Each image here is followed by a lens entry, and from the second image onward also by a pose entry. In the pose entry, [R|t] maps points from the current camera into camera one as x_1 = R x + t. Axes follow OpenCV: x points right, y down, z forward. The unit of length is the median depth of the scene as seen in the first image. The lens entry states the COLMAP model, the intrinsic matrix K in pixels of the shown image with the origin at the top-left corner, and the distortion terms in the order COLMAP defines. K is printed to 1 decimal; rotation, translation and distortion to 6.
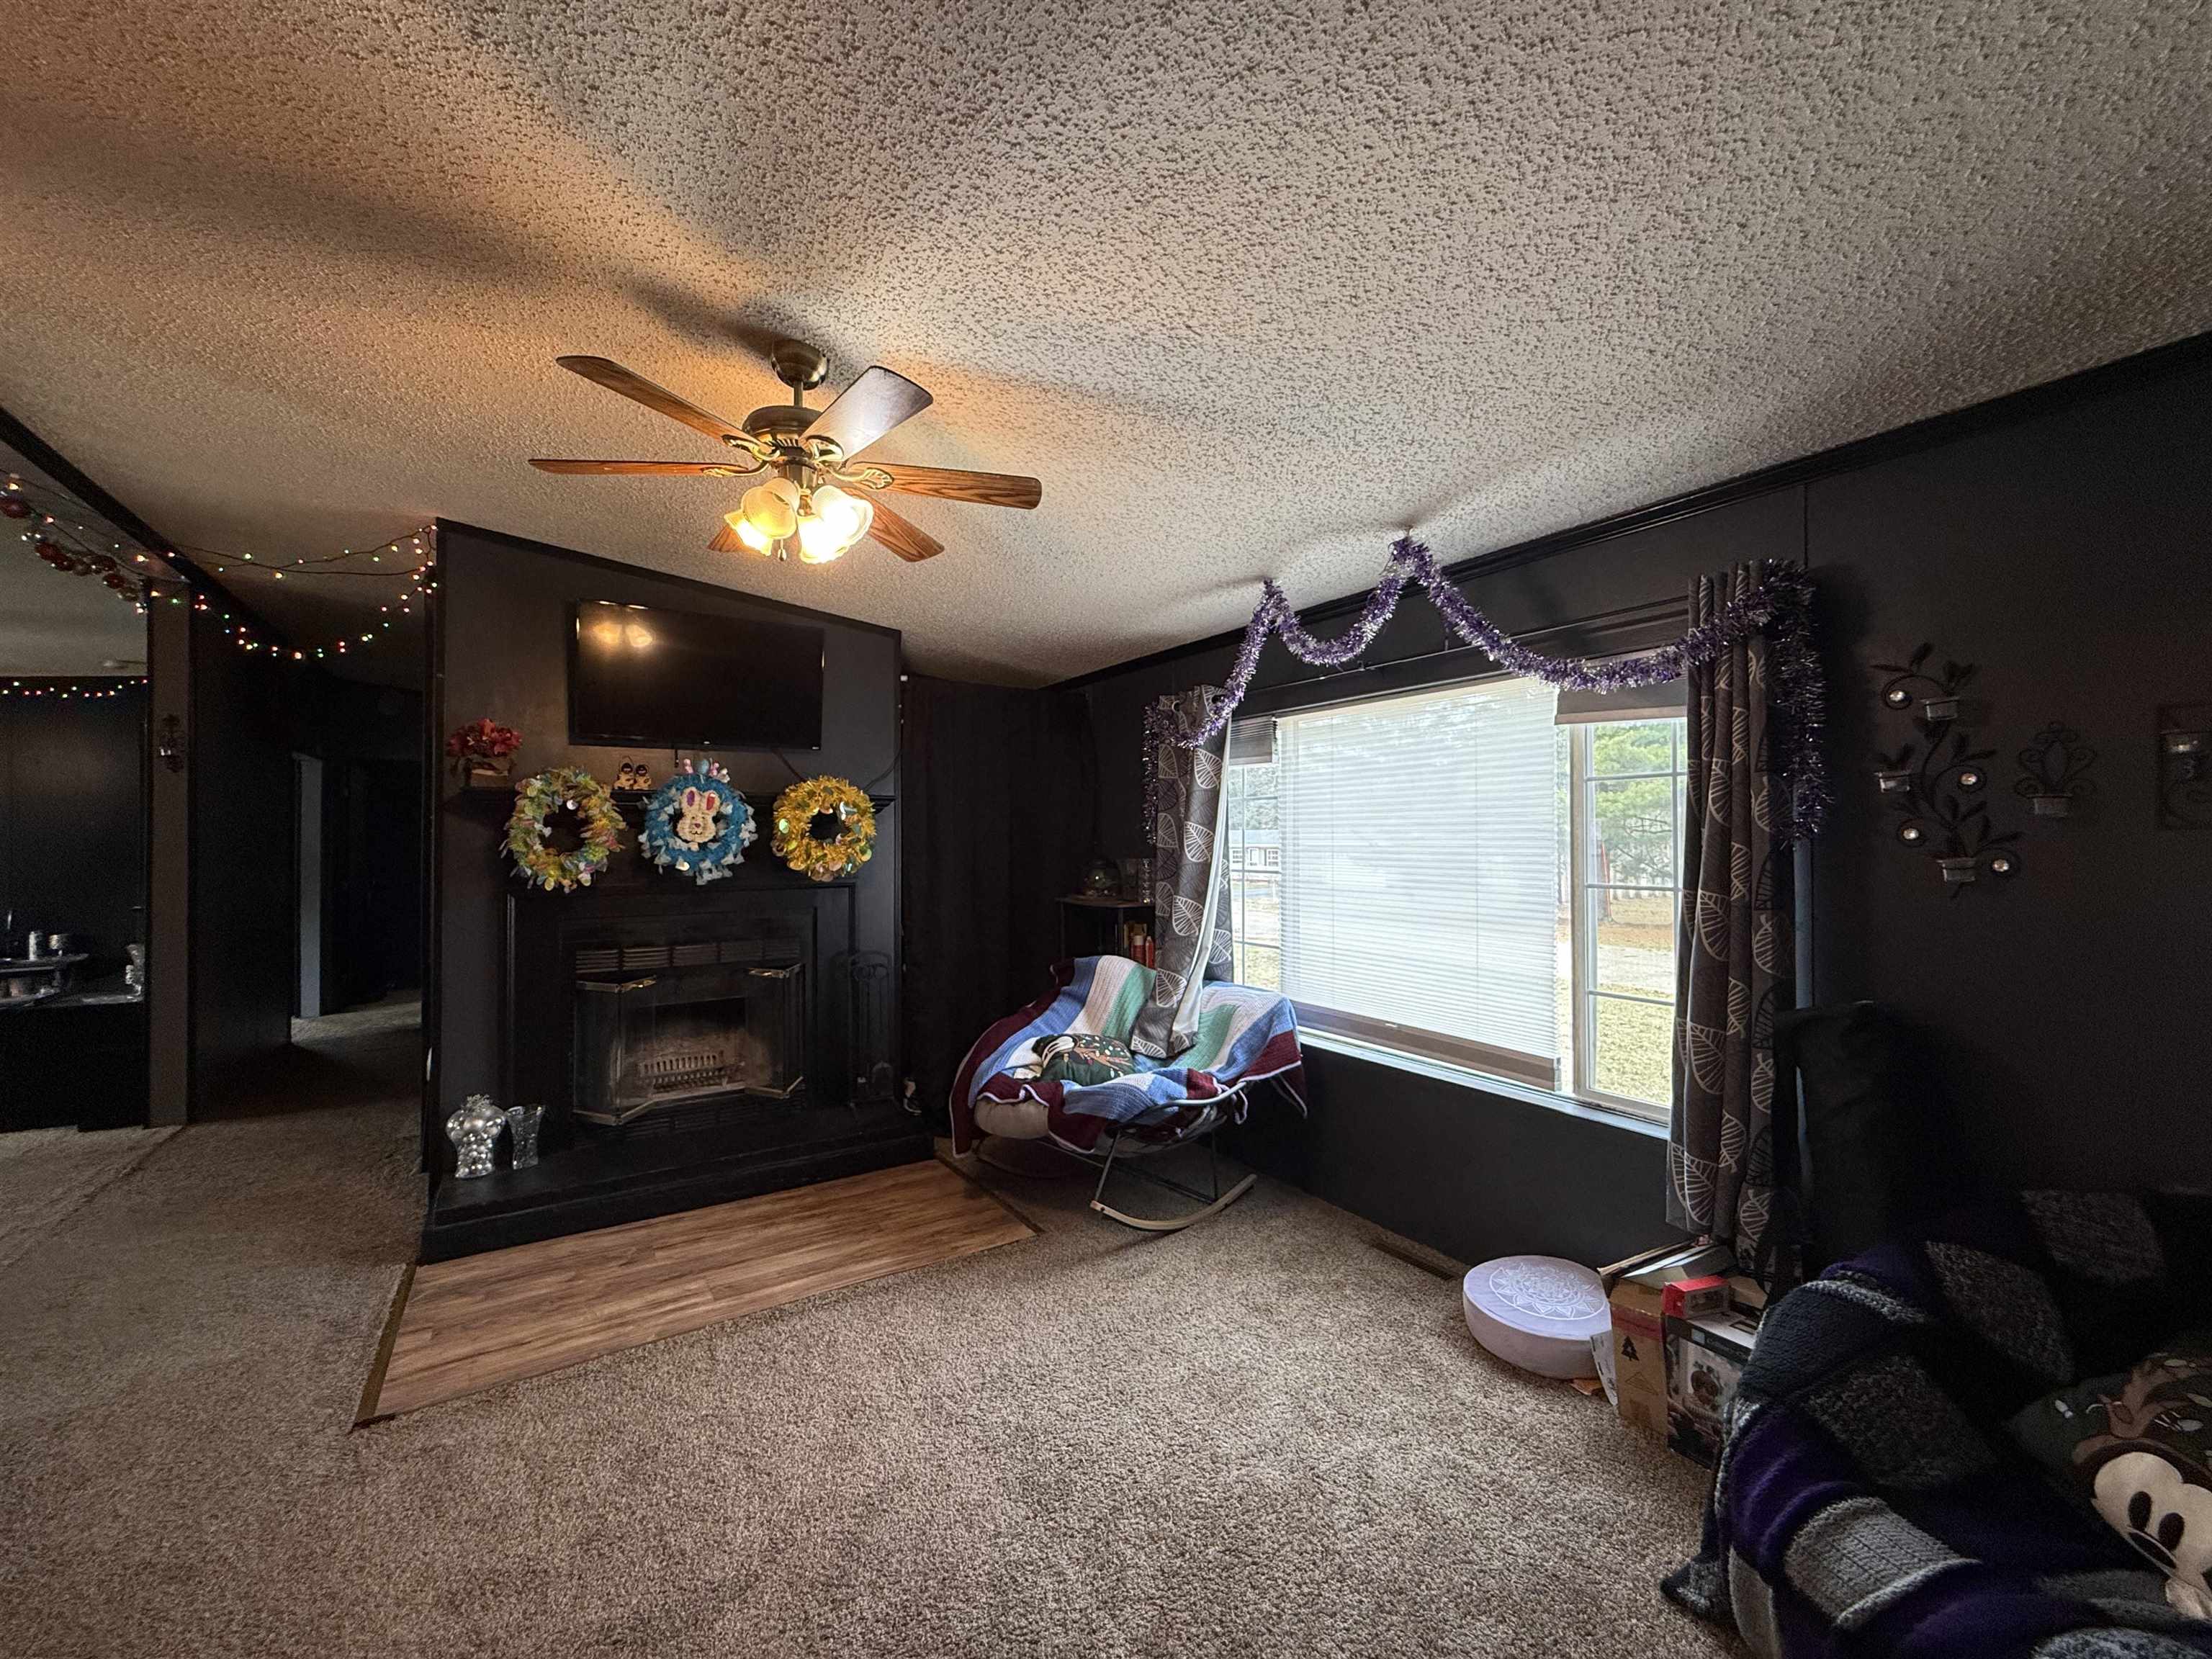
lens RADIAL K [[889.3, 0, 1106.0], [0, 889.3, 829.5], [0, 0, 1]] dist [-0.002858, 0.000178]
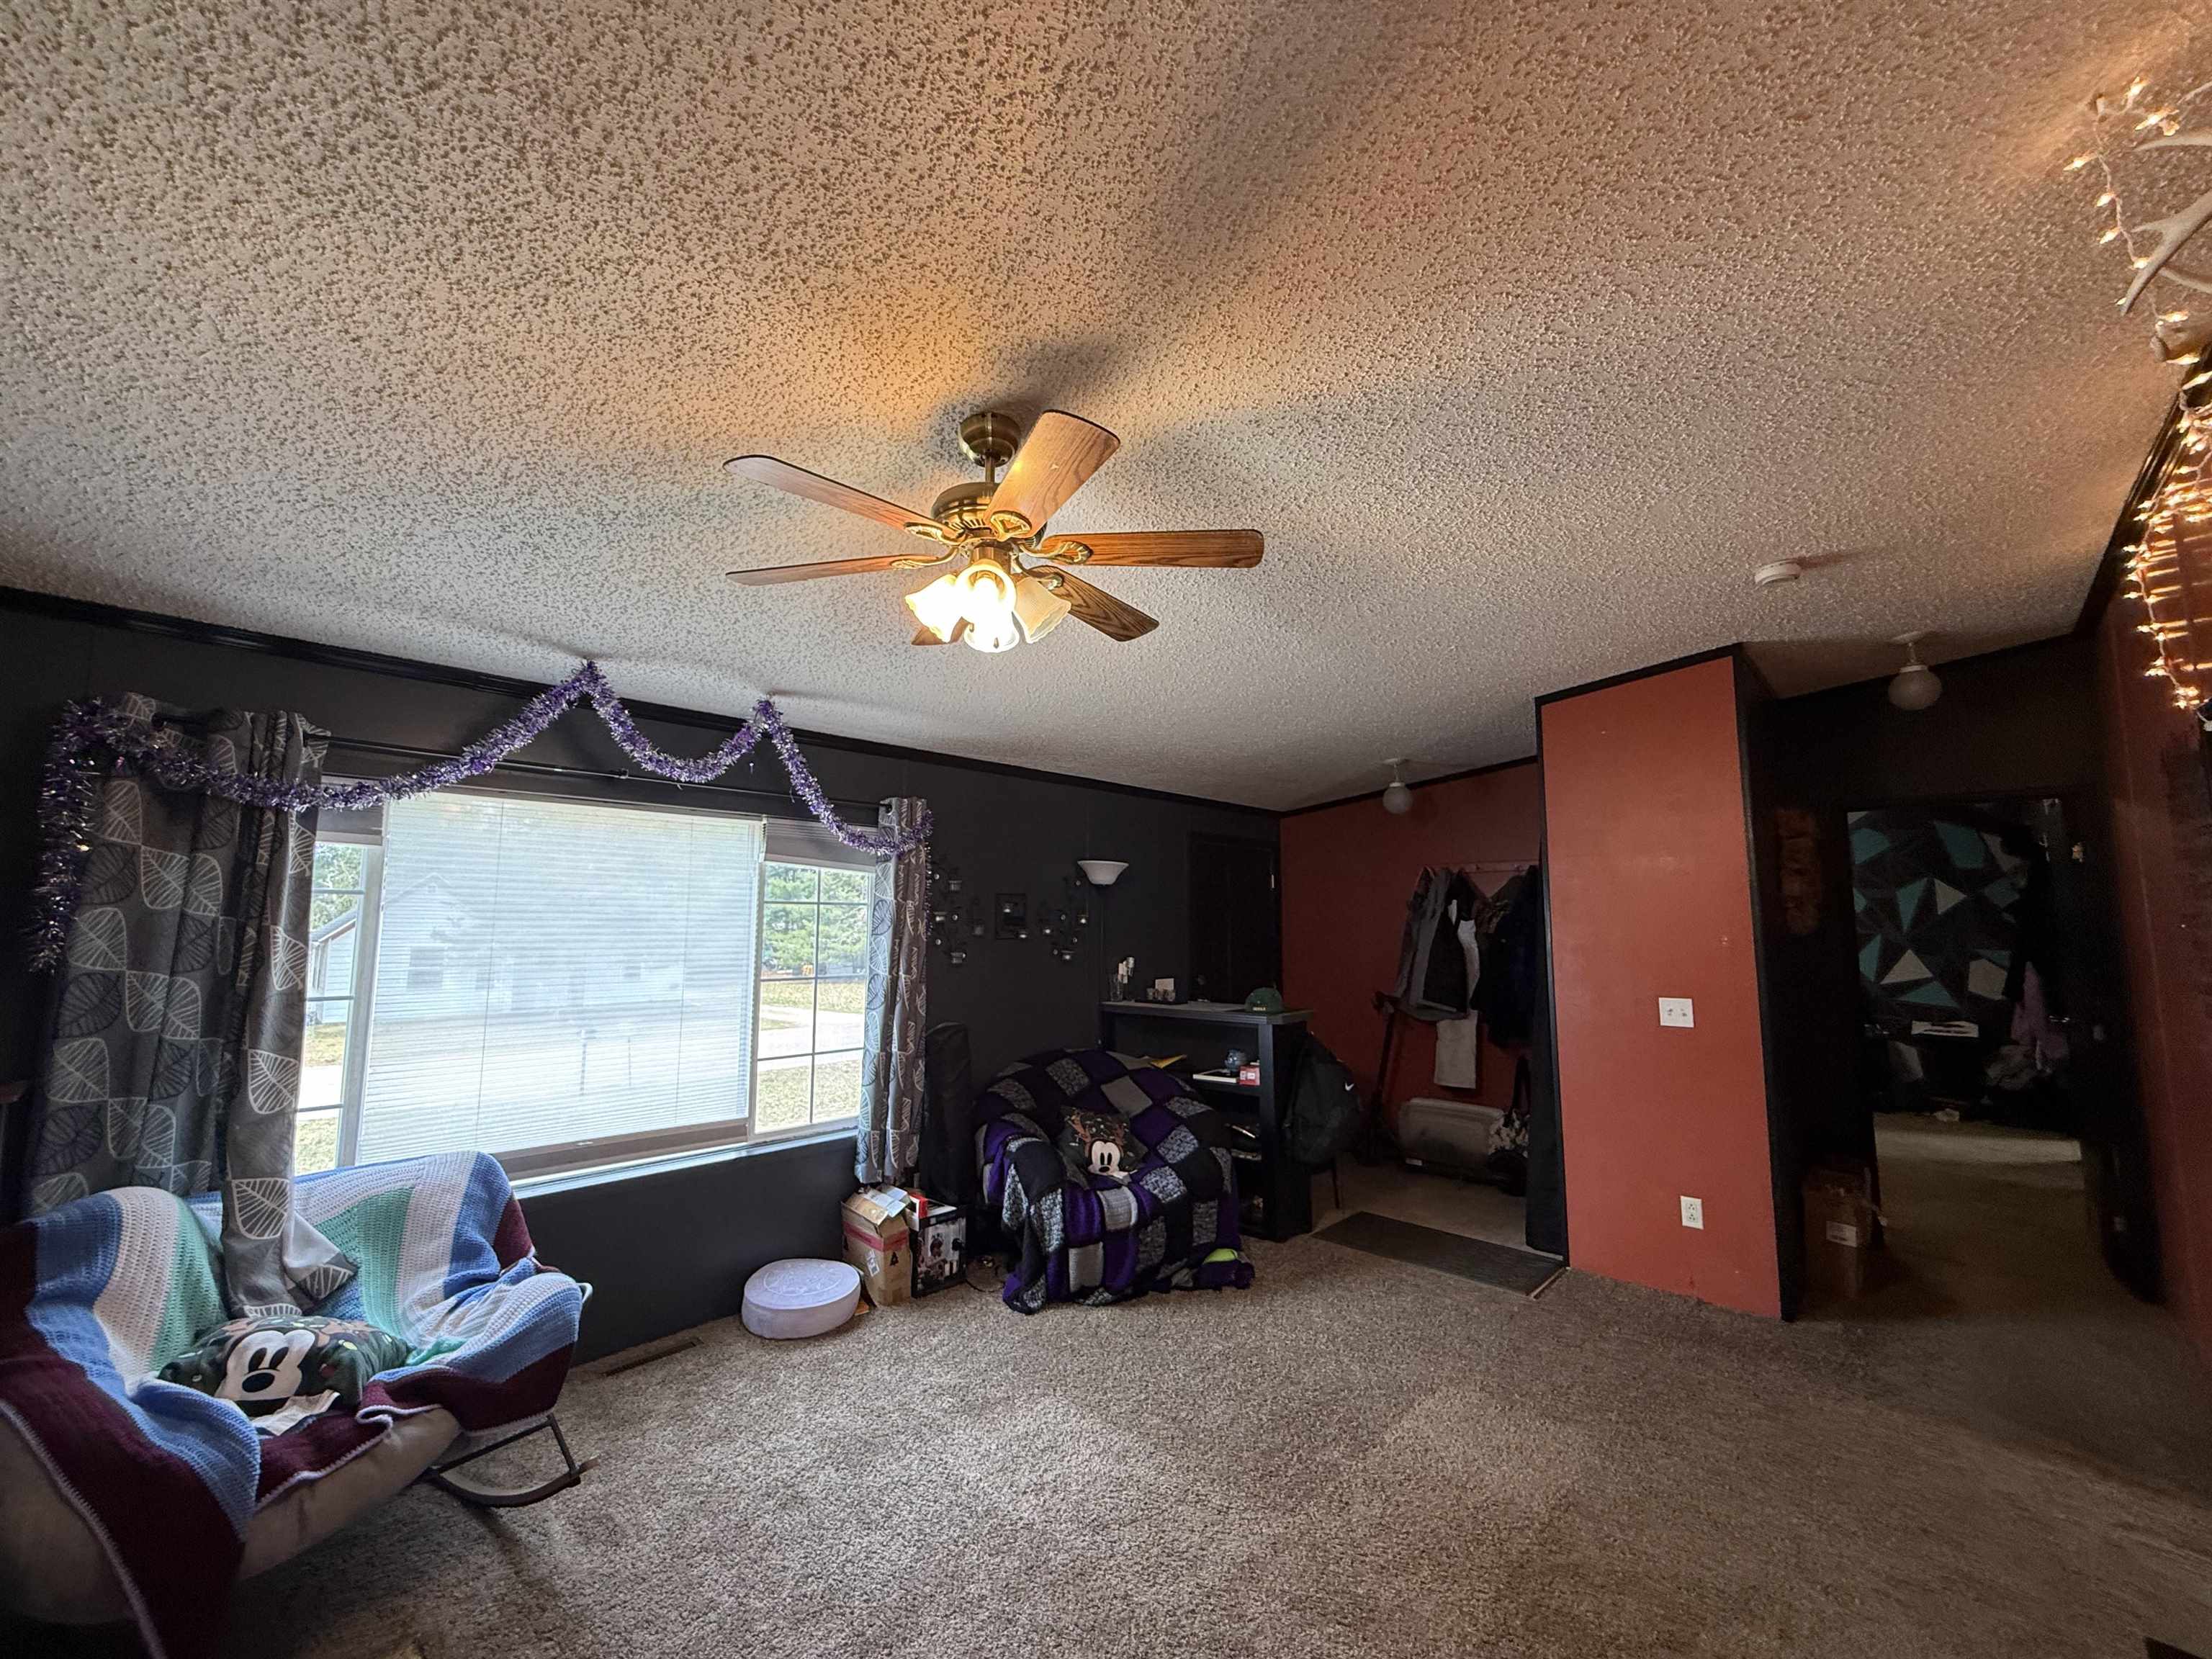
lens RADIAL K [[889.3, 0, 1106.0], [0, 889.3, 829.5], [0, 0, 1]] dist [-0.002858, 0.000178]
pose [[-0.251296, 0.109334, 0.961715, -0.845152], [-0.009811, 0.993261, -0.115484, -0.013218], [-0.967861, -0.038456, -0.248530, 0.761785]]
